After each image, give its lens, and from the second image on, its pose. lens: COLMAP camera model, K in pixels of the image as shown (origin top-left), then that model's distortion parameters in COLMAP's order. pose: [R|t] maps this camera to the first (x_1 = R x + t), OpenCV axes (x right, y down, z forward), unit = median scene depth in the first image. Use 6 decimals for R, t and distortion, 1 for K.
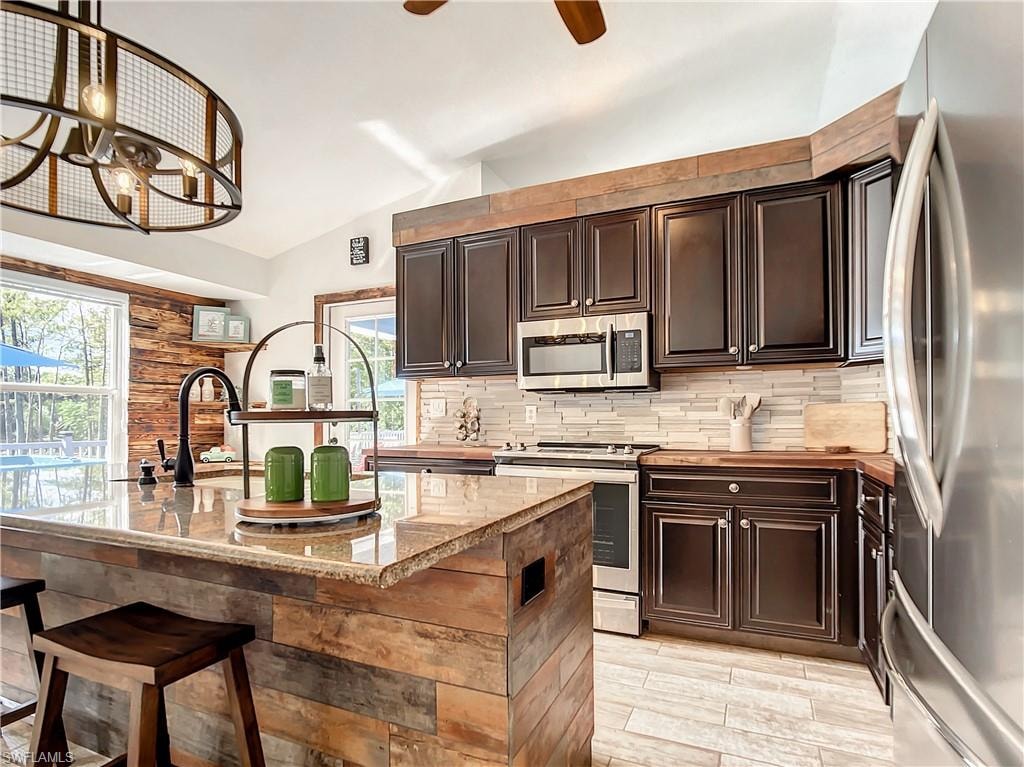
lens RADIAL K [[519.0, 0, 560.7], [0, 519.0, 413.6], [0, 0, 1]] dist [-0.022876, -0.000710]
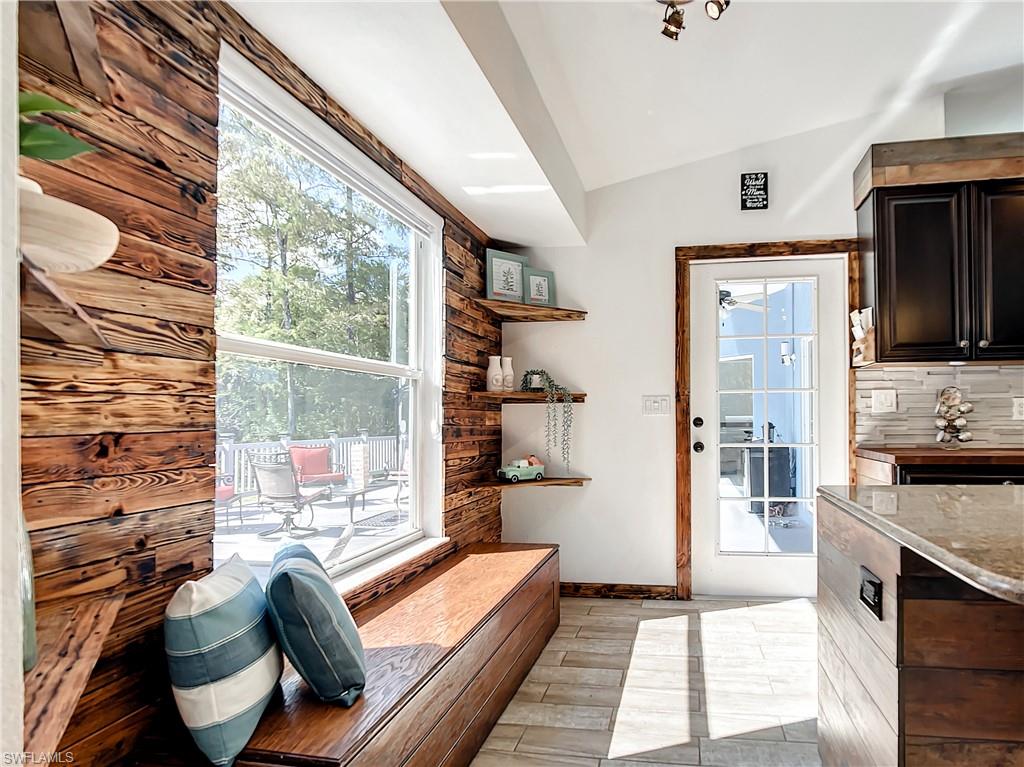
lens RADIAL K [[526.9, 0, 504.9], [0, 526.9, 407.9], [0, 0, 1]] dist [-0.038889, 0.012822]
pose [[0.971265, -0.000783, 0.238000, -1.048084], [0.004281, 0.999890, -0.014181, 0.008263], [-0.237963, 0.014793, 0.971162, 0.410359]]
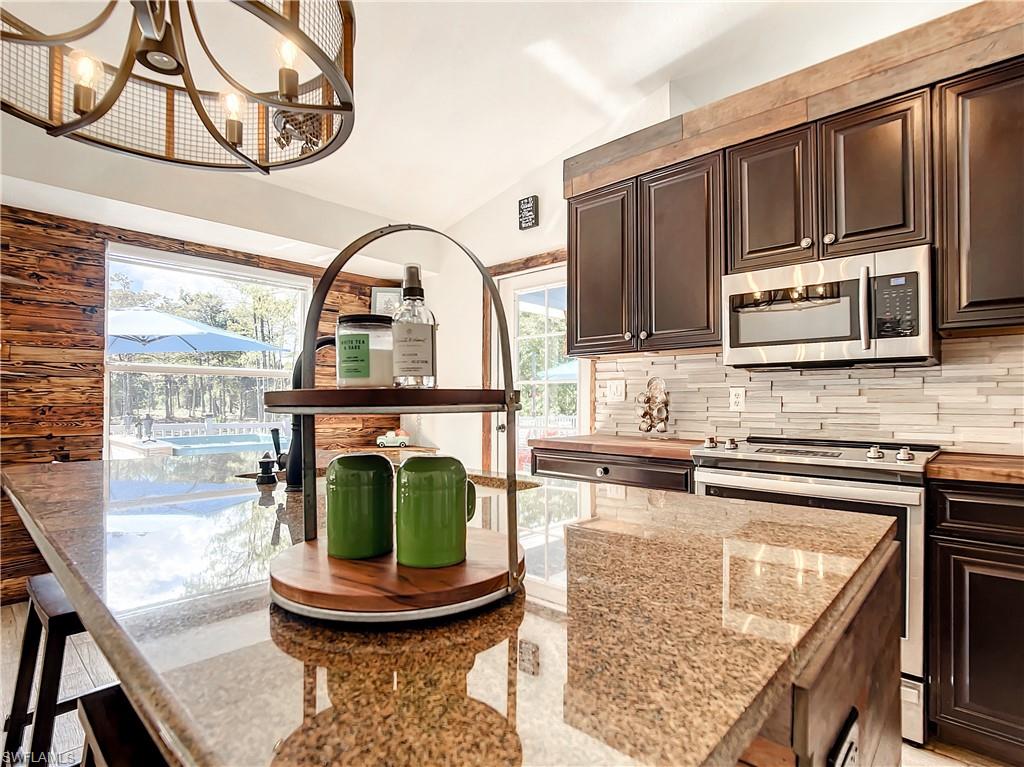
lens RADIAL K [[524.5, 0, 565.9], [0, 524.5, 386.5], [0, 0, 1]] dist [-0.003895, -0.001054]
pose [[0.949587, -0.003349, -0.313487, -0.056064], [-0.003732, 0.999751, -0.021983, 0.000842], [0.313483, 0.022044, 0.949338, 0.201288]]
